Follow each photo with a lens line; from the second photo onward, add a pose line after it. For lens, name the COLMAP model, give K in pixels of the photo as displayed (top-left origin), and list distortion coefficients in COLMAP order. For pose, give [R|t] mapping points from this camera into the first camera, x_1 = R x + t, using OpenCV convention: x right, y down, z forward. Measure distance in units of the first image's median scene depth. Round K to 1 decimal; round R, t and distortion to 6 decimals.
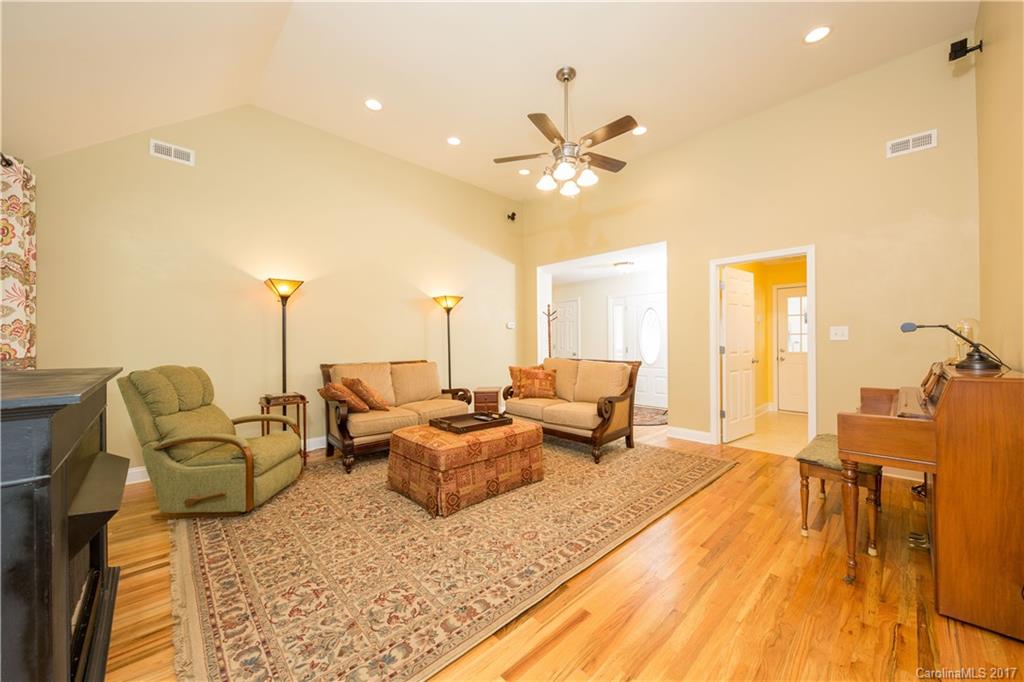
lens RADIAL K [[370.3, 0, 508.1], [0, 370.3, 344.6], [0, 0, 1]] dist [-0.007594, -0.000041]
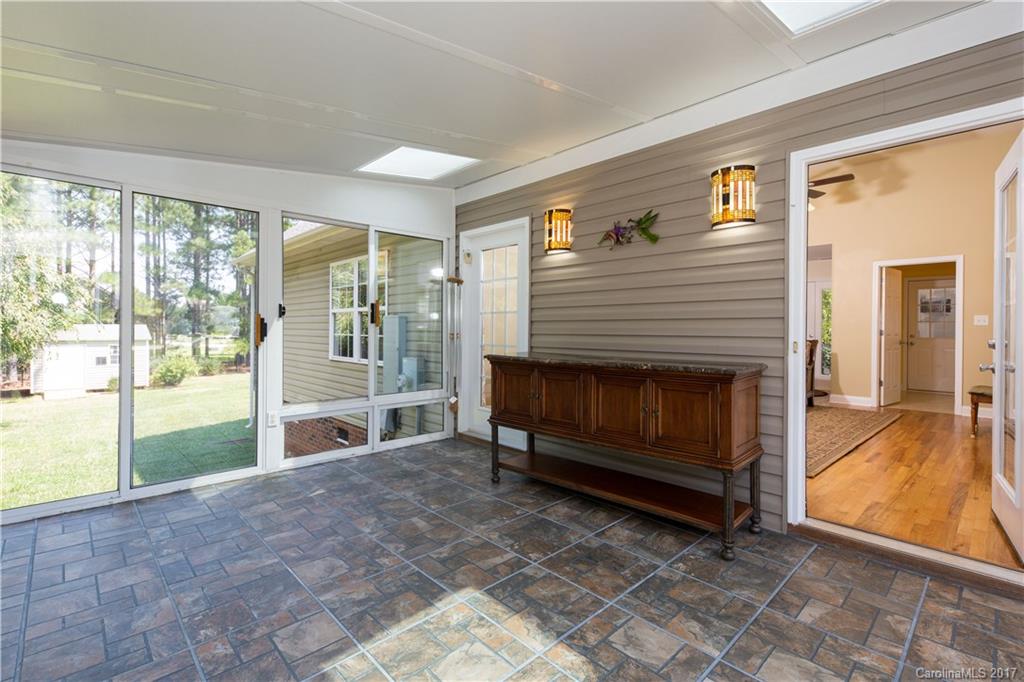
lens RADIAL K [[464.3, 0, 508.4], [0, 464.3, 336.2], [0, 0, 1]] dist [0.002590, 0.000131]
pose [[0.999972, 0.006959, 0.002878, -0.763221], [-0.006971, 0.999967, 0.004231, 0.030980], [-0.002849, -0.004251, 0.999987, -0.645128]]
